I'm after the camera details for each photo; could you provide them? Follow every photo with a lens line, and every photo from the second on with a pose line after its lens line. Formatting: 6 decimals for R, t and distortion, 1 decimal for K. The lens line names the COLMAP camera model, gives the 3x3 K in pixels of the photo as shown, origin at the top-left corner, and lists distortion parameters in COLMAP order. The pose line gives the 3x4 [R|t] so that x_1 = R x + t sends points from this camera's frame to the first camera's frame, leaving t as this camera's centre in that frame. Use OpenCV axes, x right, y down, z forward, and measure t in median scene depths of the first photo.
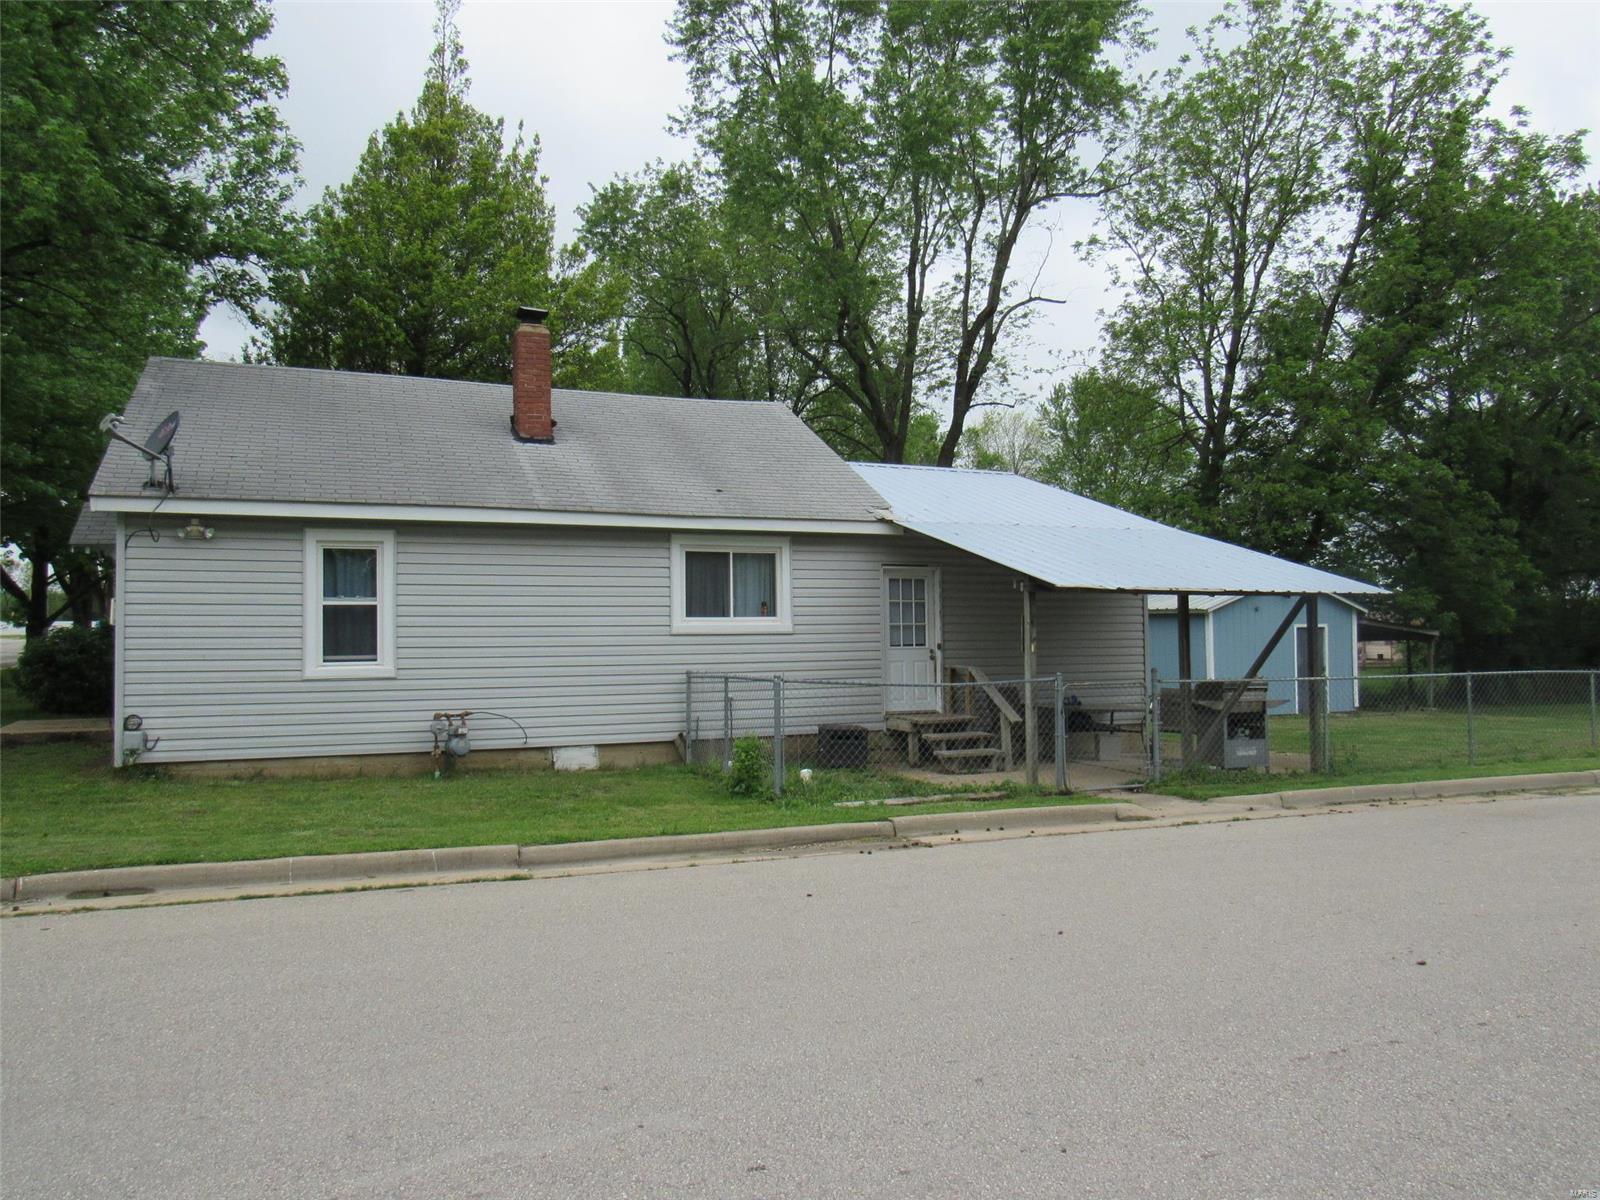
lens RADIAL K [[1139.2, 0, 802.4], [0, 1139.2, 607.1], [0, 0, 1]] dist [-0.028733, 0.006057]
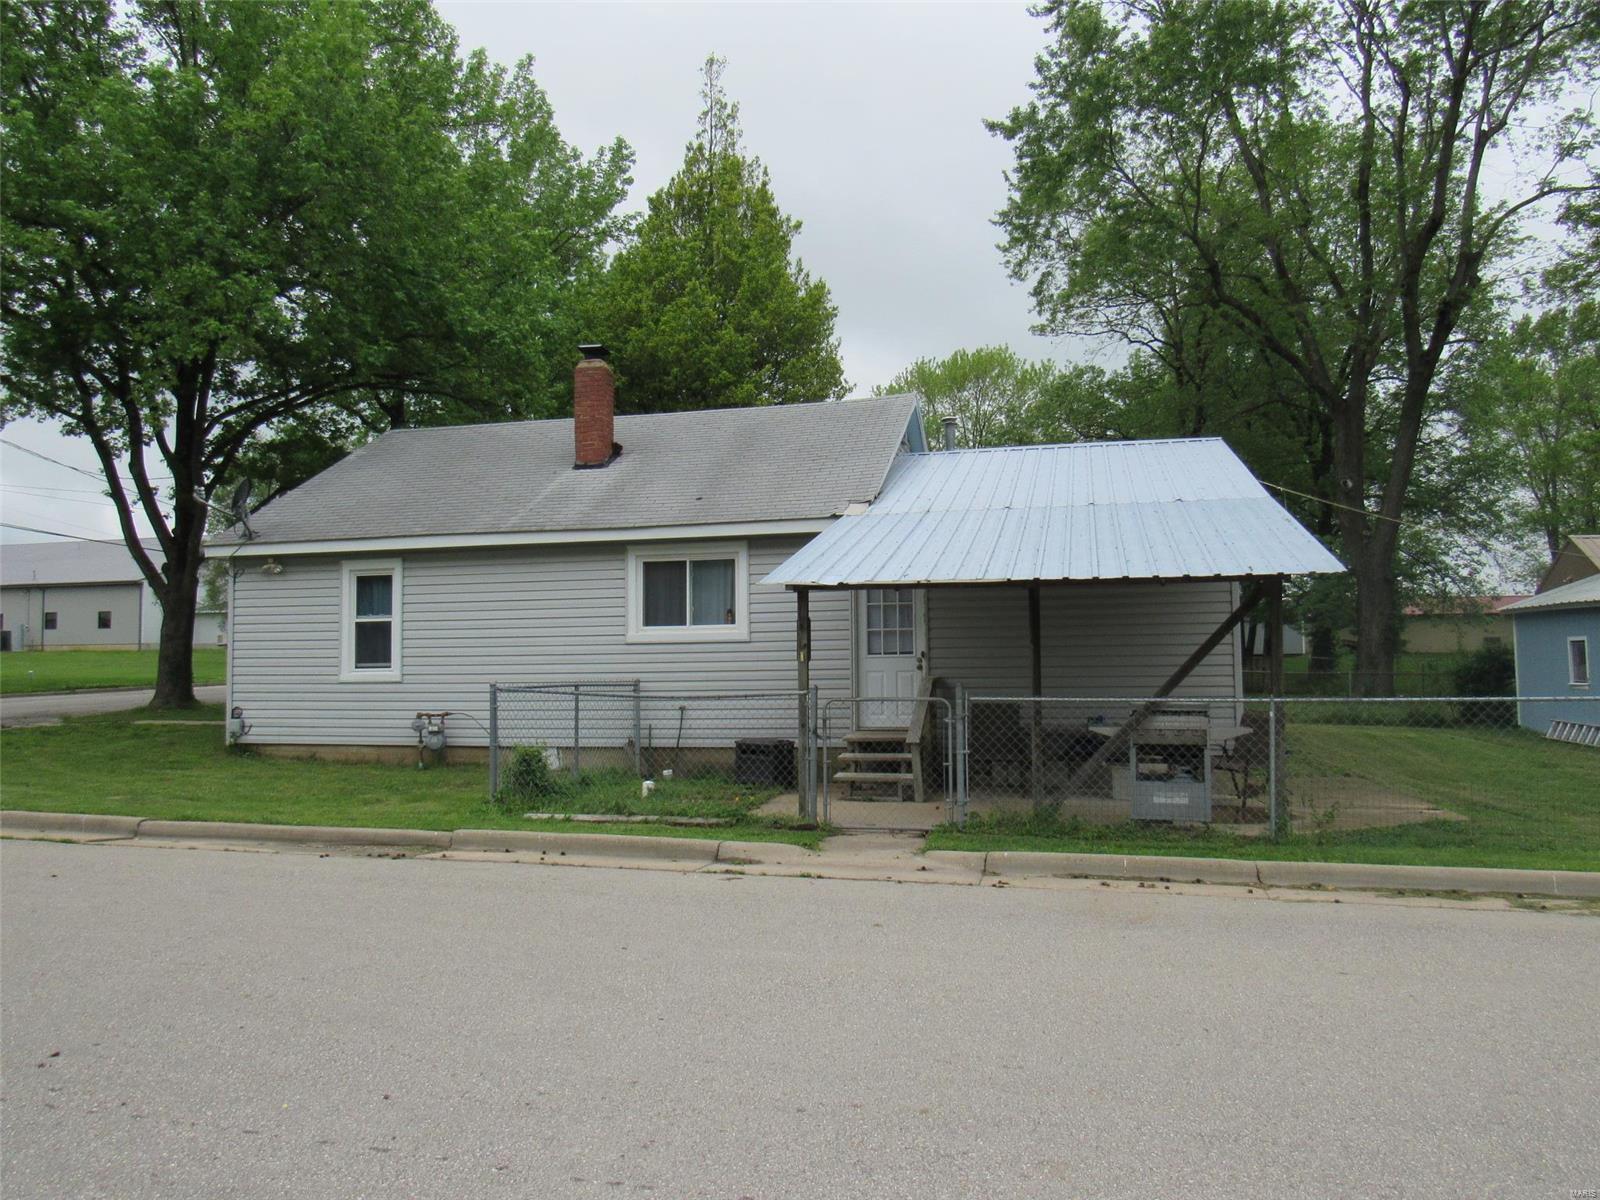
lens RADIAL K [[1139.2, 0, 801.5], [0, 1139.2, 595.8], [0, 0, 1]] dist [-0.028733, 0.006057]
pose [[0.799920, -0.033130, -0.599192, 0.635020], [0.023253, 0.999436, -0.024218, 0.009604], [0.599656, 0.005439, 0.800239, 0.272897]]
